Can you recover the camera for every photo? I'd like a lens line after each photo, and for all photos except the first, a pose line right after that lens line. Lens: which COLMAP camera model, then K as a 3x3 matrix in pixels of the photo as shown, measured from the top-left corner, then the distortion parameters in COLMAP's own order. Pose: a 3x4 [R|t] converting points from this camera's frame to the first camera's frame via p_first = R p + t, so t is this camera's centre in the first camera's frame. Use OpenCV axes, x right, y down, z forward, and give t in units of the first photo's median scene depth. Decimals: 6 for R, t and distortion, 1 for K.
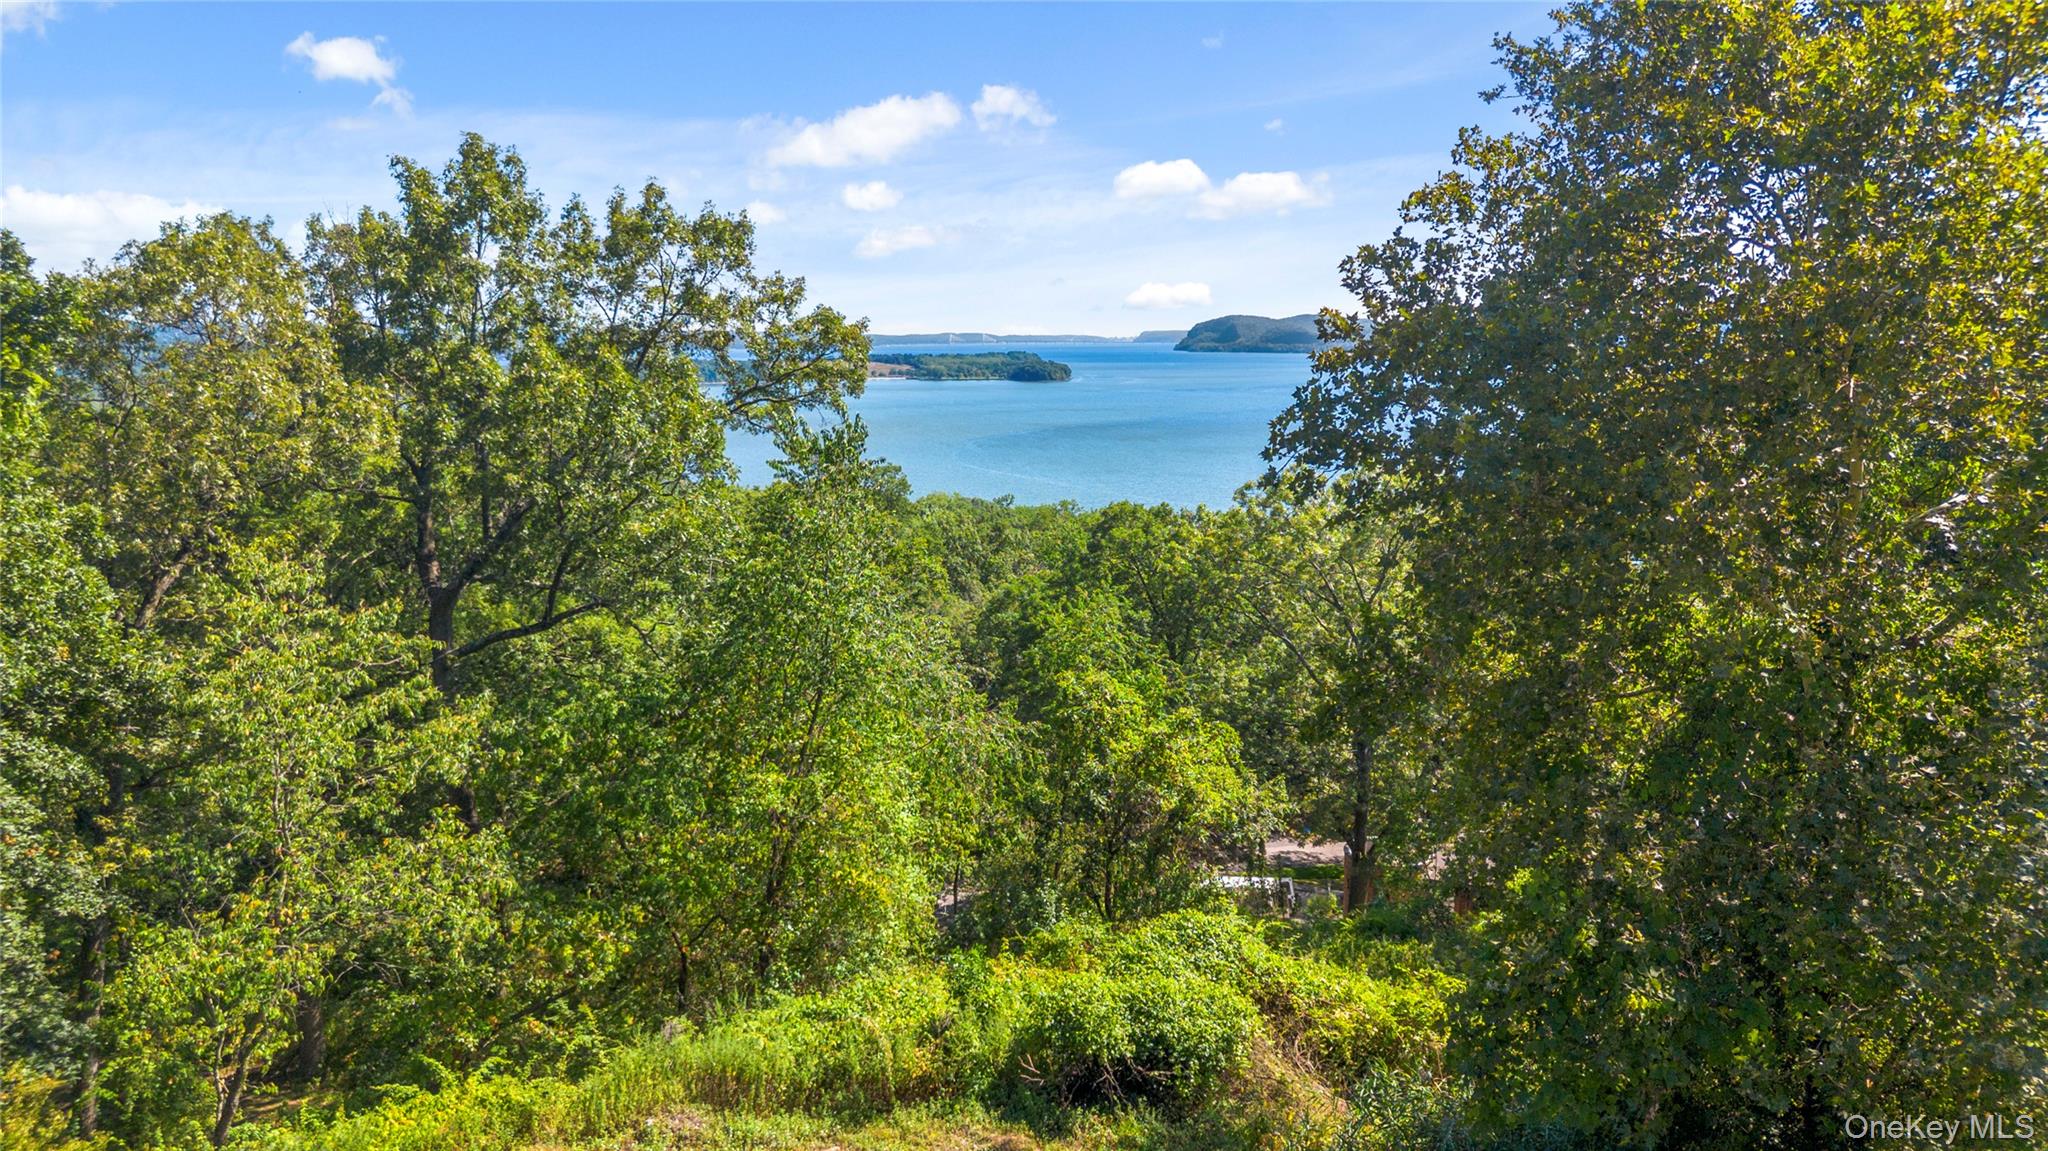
lens RADIAL K [[1453.3, 0, 1024.0], [0, 1453.3, 575.5], [0, 0, 1]] dist [0.003824, -0.002857]
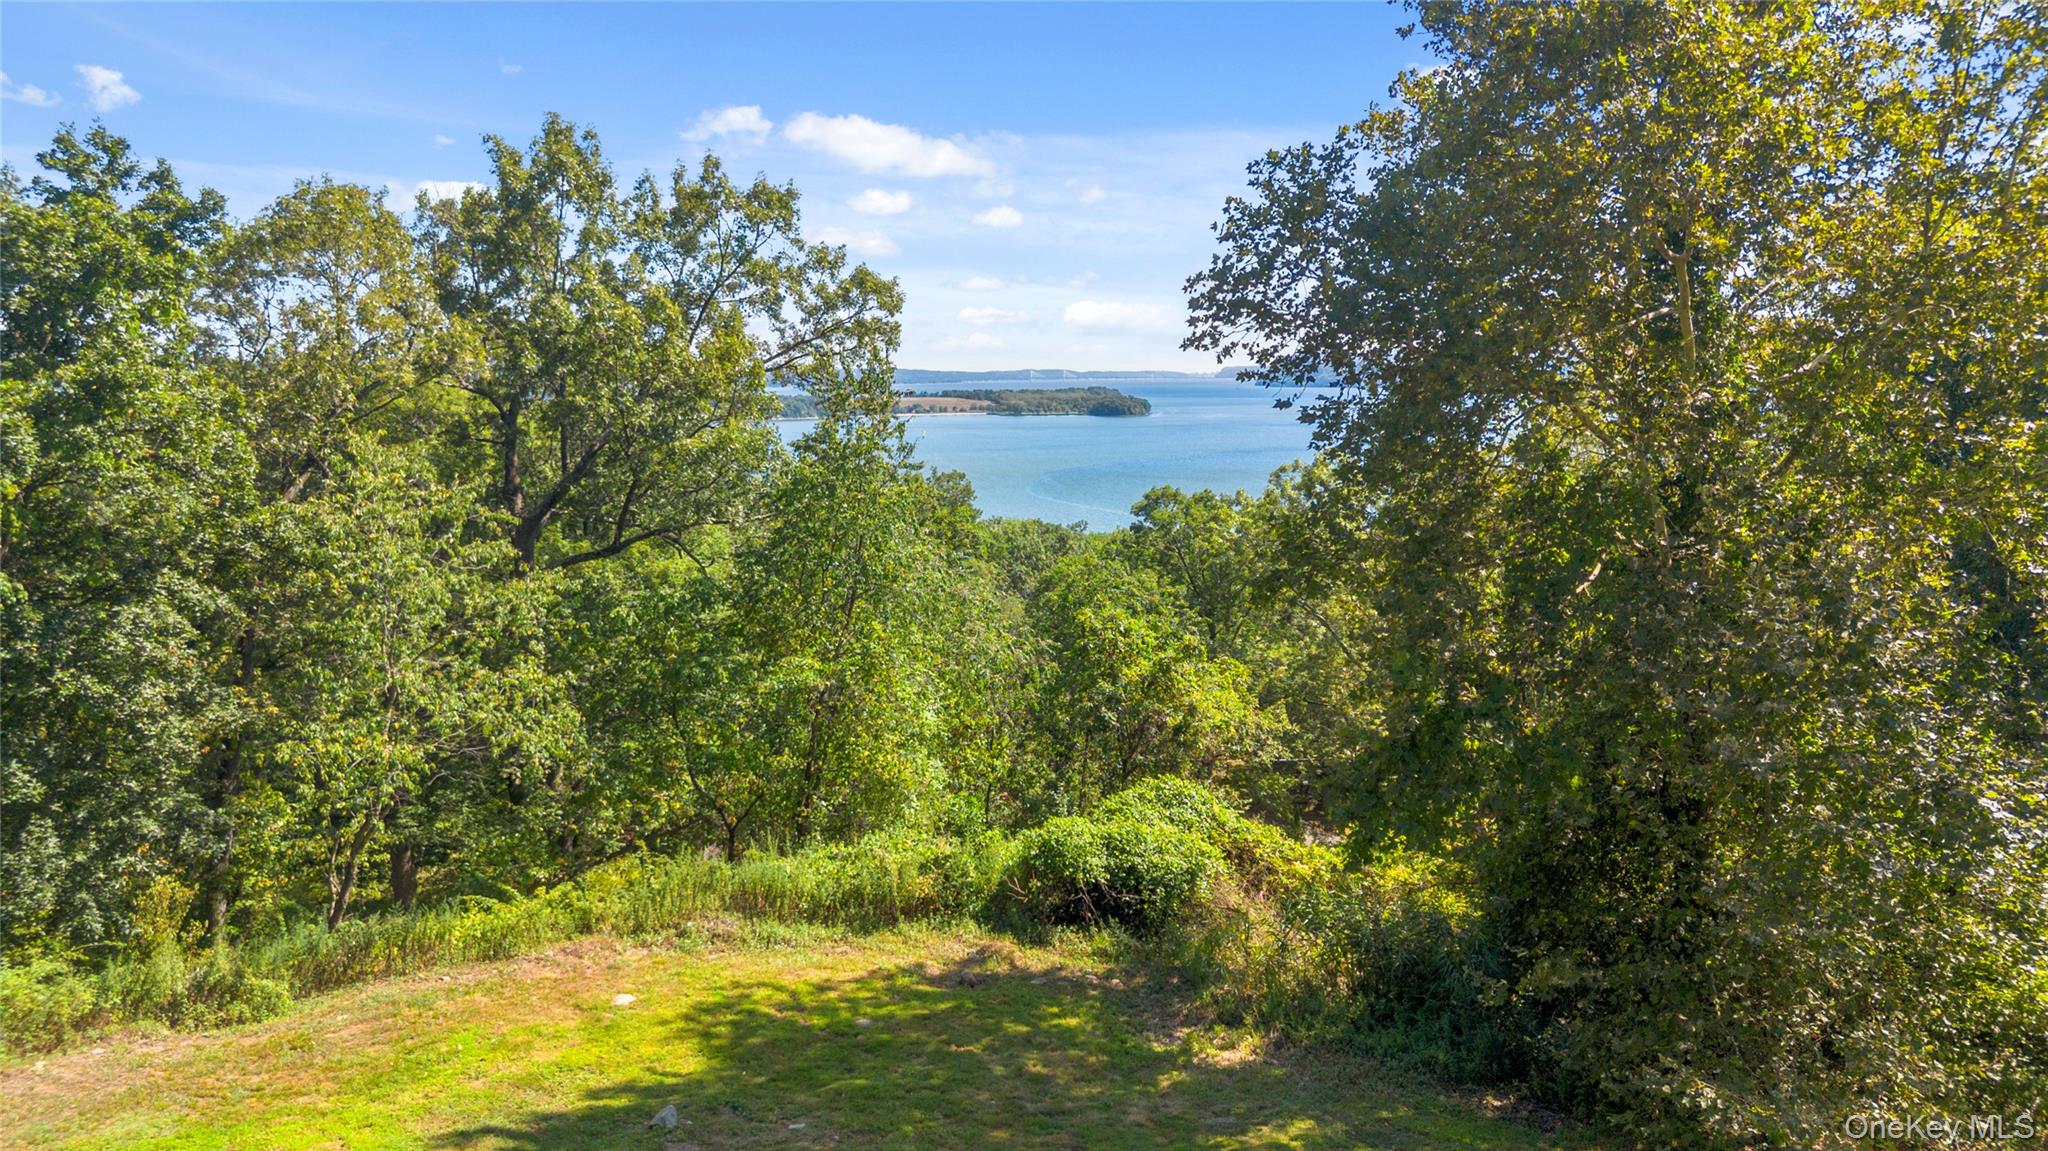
lens RADIAL K [[1453.3, 0, 1024.0], [0, 1453.3, 575.5], [0, 0, 1]] dist [0.003824, -0.002857]
pose [[0.998605, 0.005191, -0.052545, 0.052628], [-0.006292, 0.999764, -0.020812, 0.086091], [0.052424, 0.021114, 0.998402, -0.118541]]
